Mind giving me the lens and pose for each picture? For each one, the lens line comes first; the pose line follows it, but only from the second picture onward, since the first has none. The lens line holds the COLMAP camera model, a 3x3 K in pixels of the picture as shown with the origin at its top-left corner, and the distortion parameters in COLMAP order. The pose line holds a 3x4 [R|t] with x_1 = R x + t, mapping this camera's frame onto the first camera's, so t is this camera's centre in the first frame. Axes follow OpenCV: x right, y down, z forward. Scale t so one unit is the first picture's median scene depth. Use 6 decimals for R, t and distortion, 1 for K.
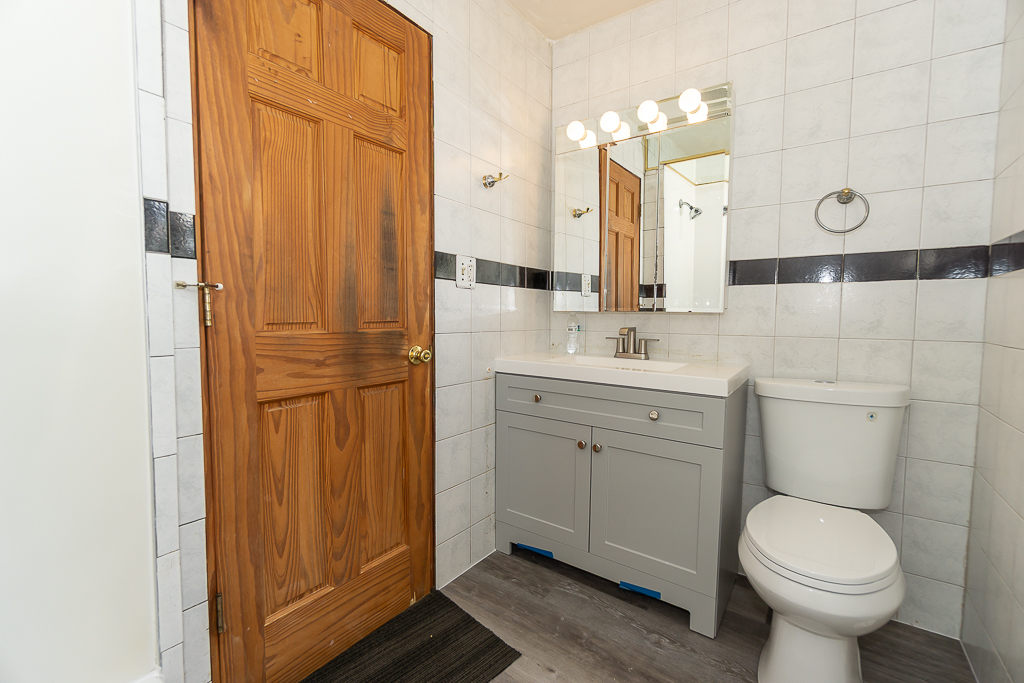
lens RADIAL K [[444.2, 0, 510.7], [0, 444.2, 338.2], [0, 0, 1]] dist [-0.004424, 0.001300]
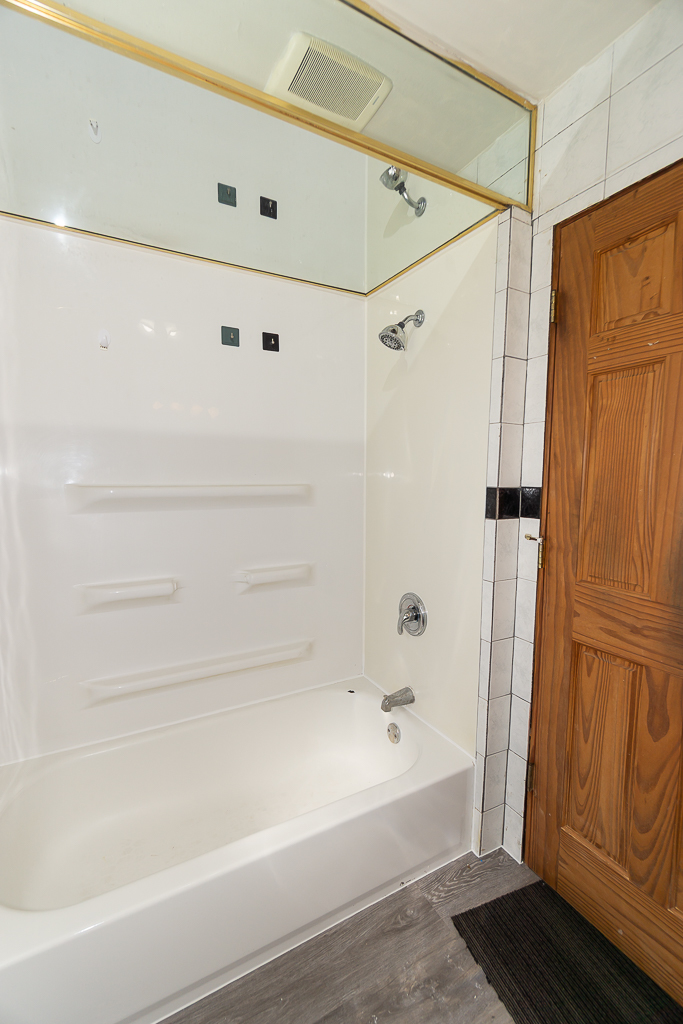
lens RADIAL K [[444.2, 0, 340.9], [0, 444.2, 517.9], [0, 0, 1]] dist [-0.004424, 0.001300]
pose [[-0.435864, 0.075473, -0.896843, 0.685474], [-0.060234, 0.991797, 0.112738, -0.258422], [0.897995, 0.103159, -0.427742, 0.894232]]
